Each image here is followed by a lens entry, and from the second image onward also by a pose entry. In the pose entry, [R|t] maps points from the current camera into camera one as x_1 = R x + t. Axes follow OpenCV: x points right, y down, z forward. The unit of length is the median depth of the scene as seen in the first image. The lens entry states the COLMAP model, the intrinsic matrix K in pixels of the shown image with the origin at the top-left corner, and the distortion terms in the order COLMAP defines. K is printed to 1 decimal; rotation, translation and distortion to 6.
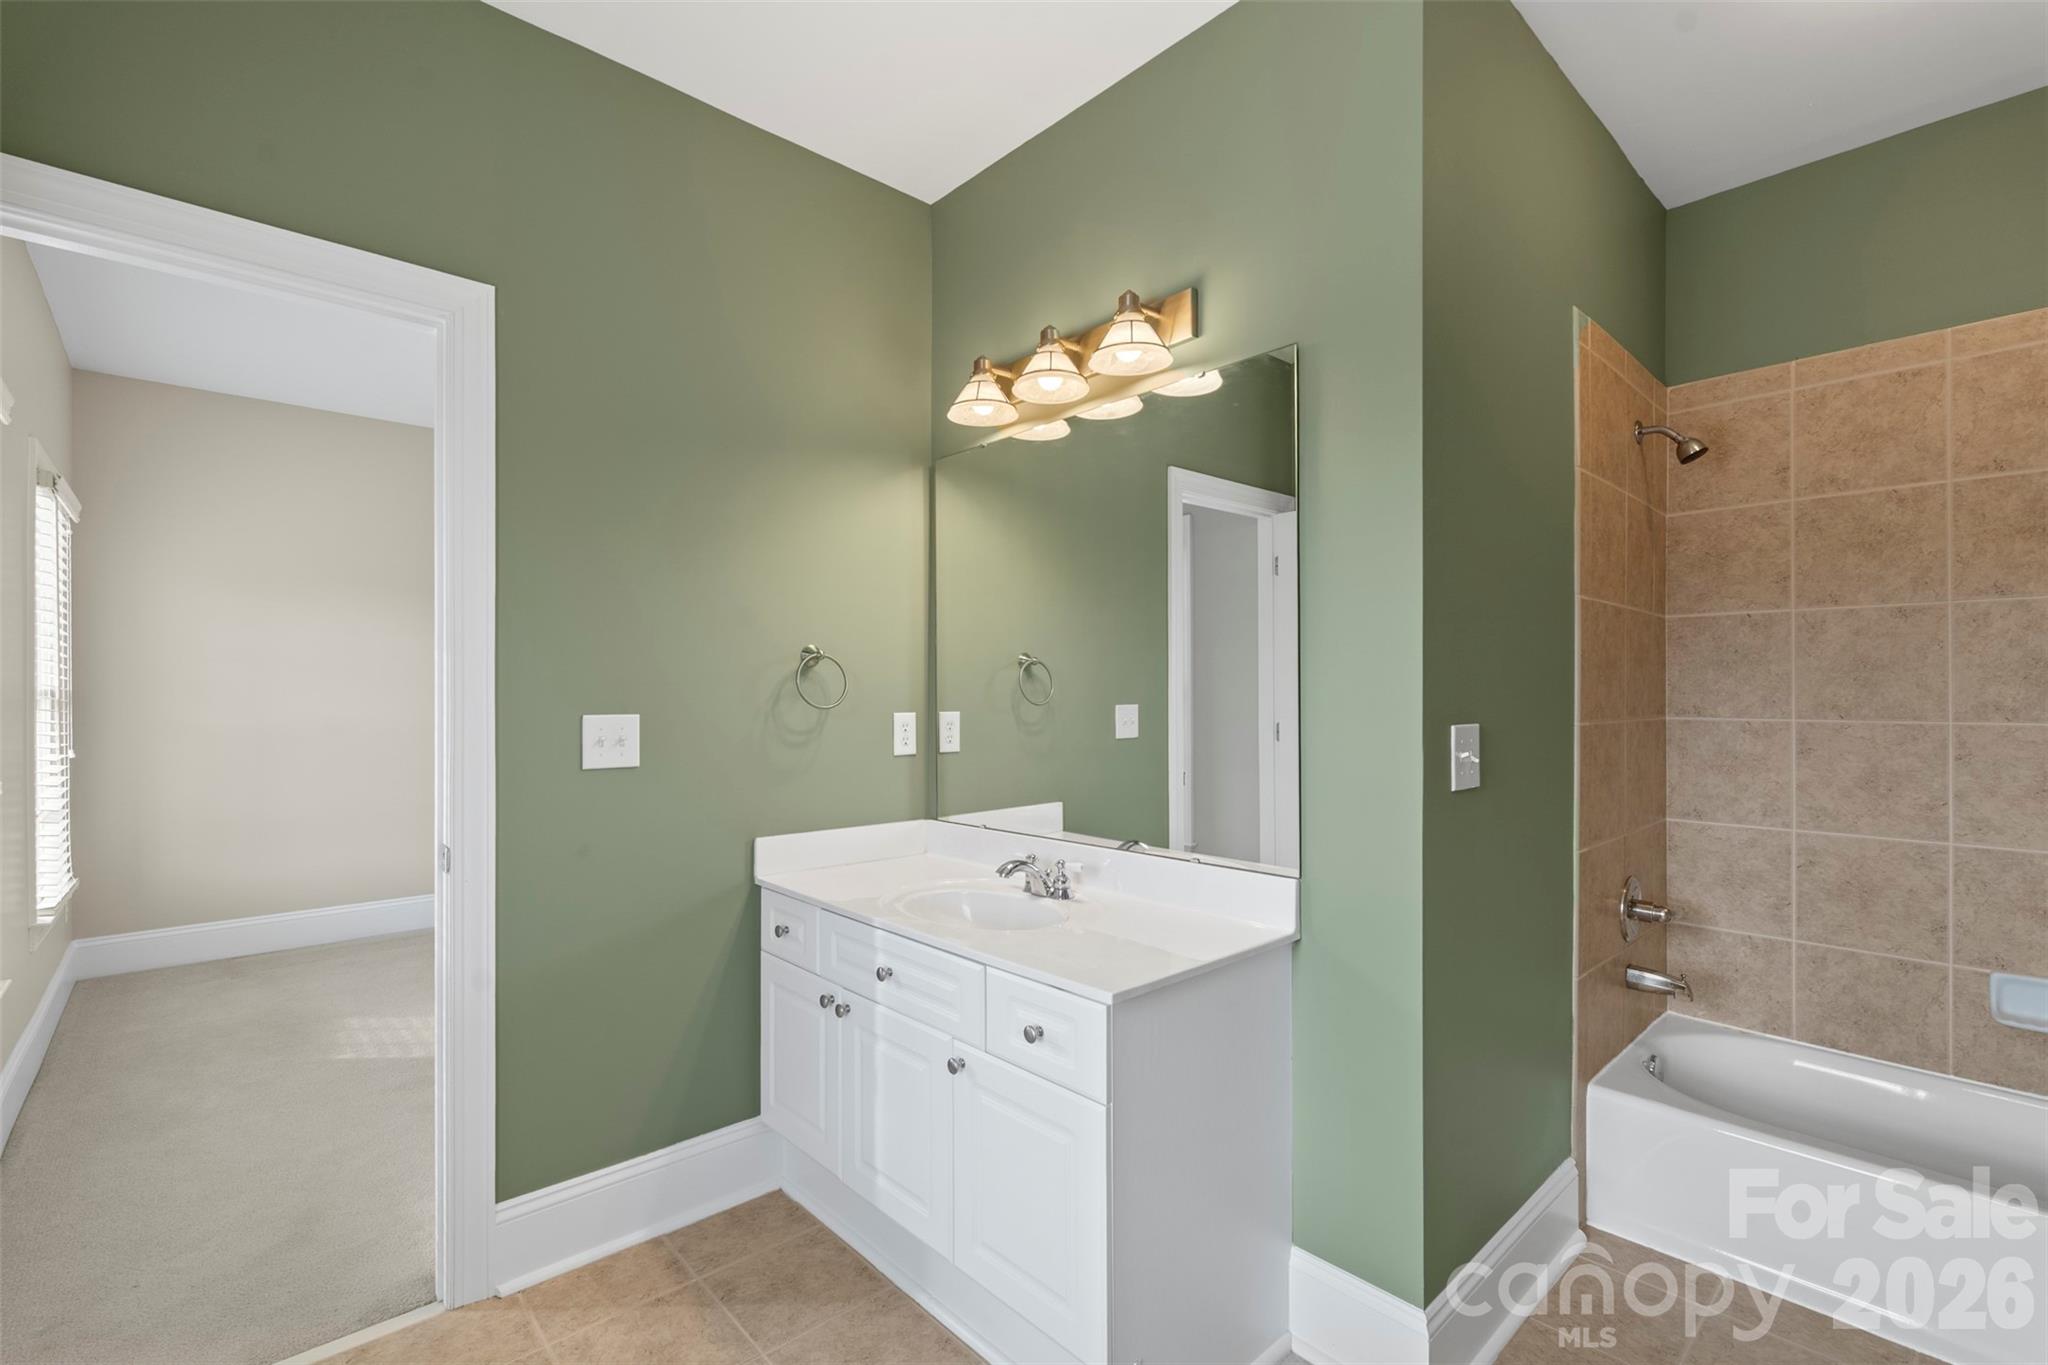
lens RADIAL K [[905.2, 0, 1025.5], [0, 905.2, 696.4], [0, 0, 1]] dist [0.000153, -0.000011]
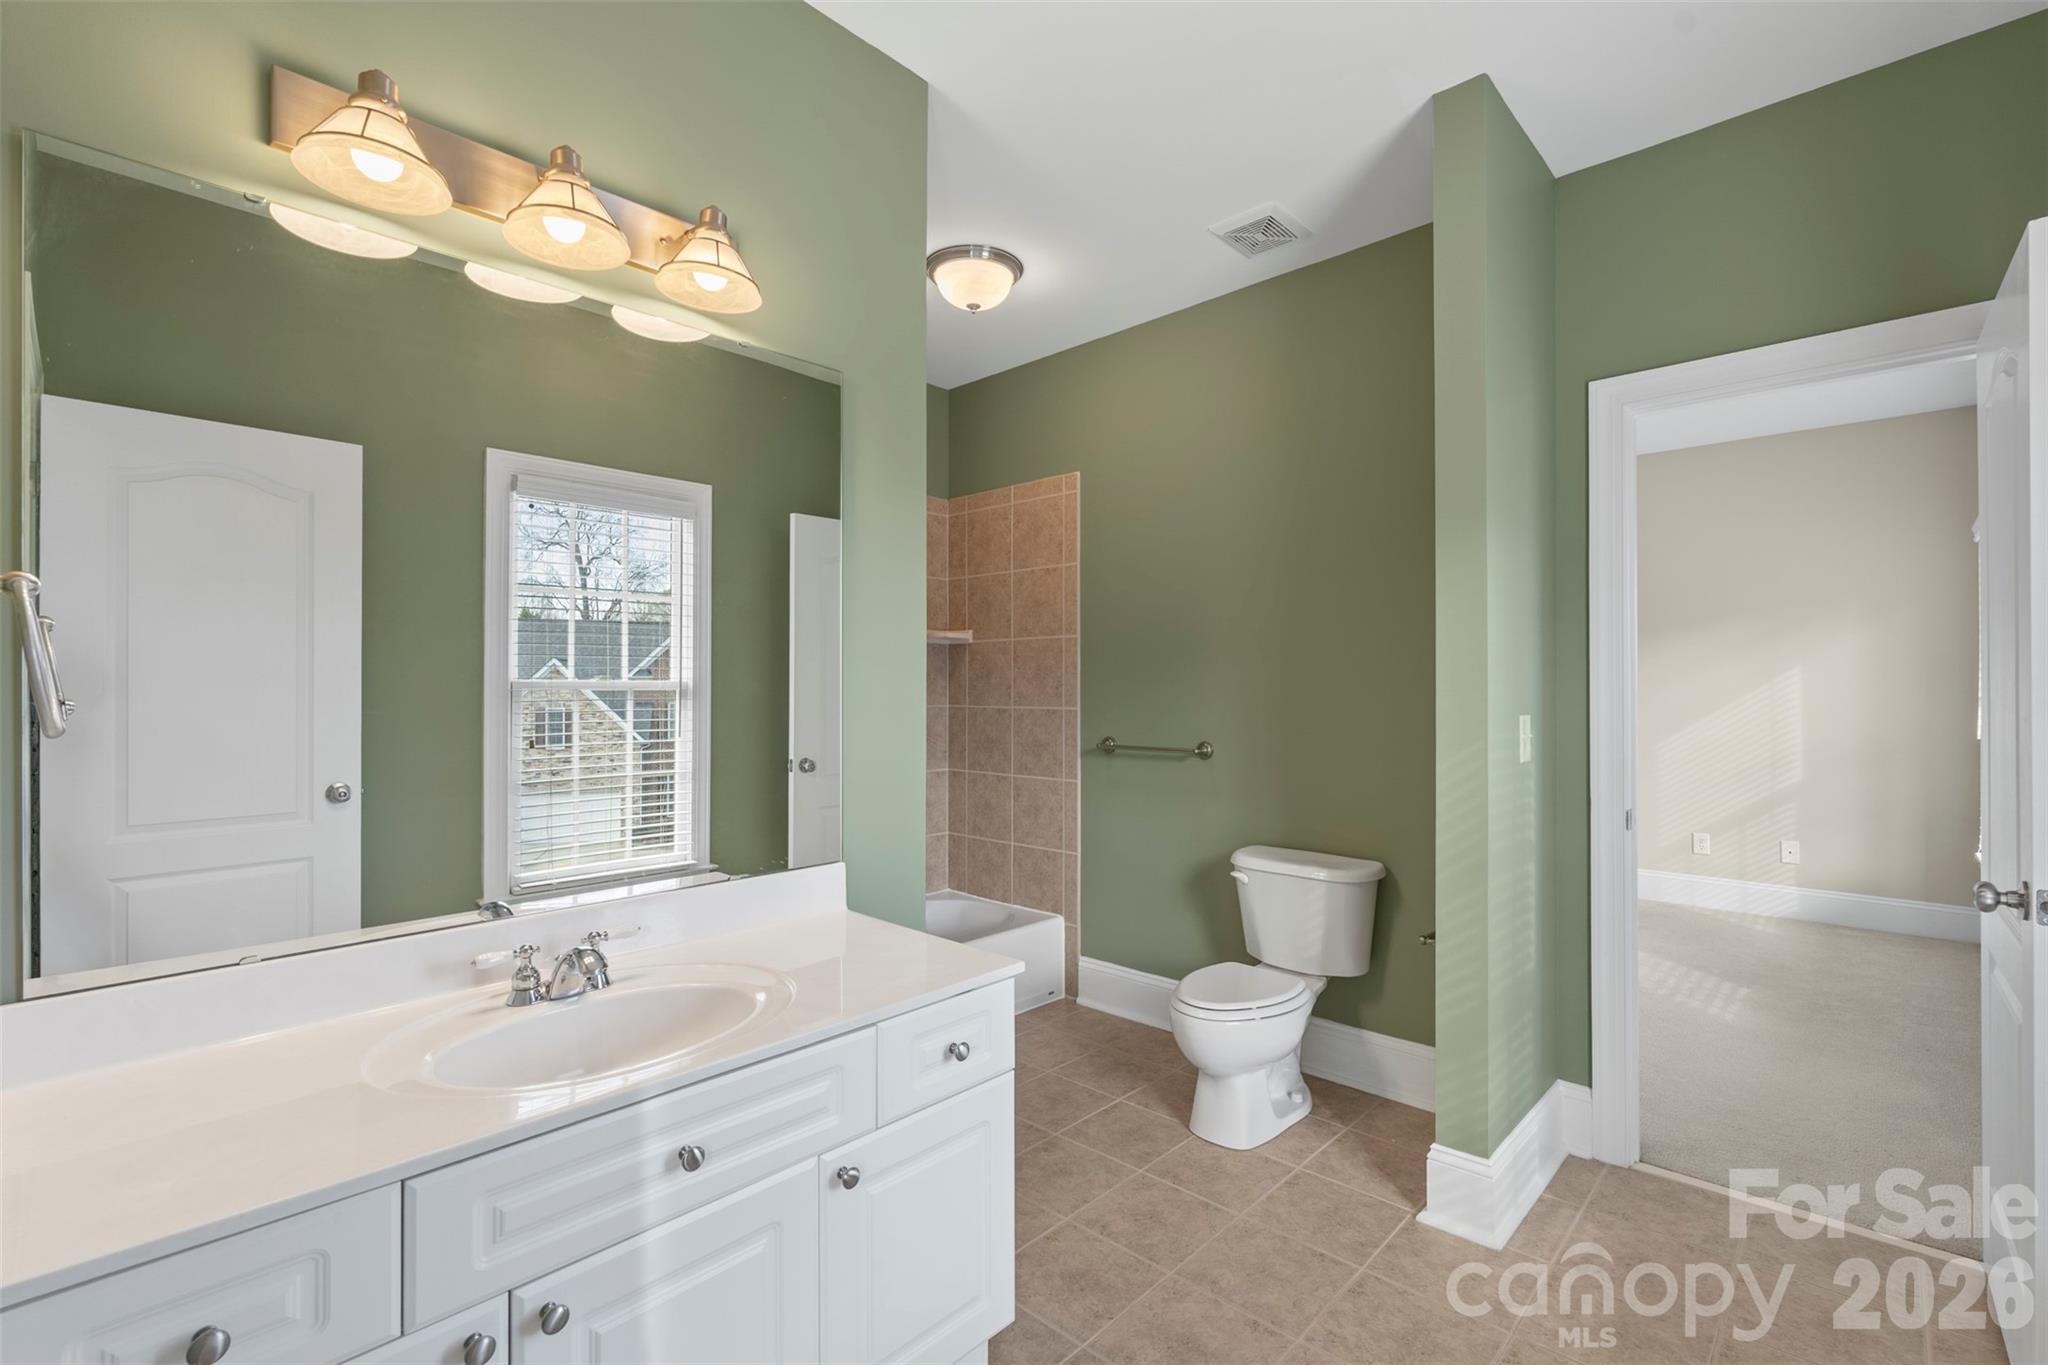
lens RADIAL K [[909.9, 0, 1040.8], [0, 909.9, 678.0], [0, 0, 1]] dist [-0.001567, -0.000069]
pose [[-0.076604, 0.010118, 0.997010, -0.769569], [0.002359, 0.999948, -0.009966, -0.008235], [-0.997059, 0.001589, -0.076624, 0.794746]]
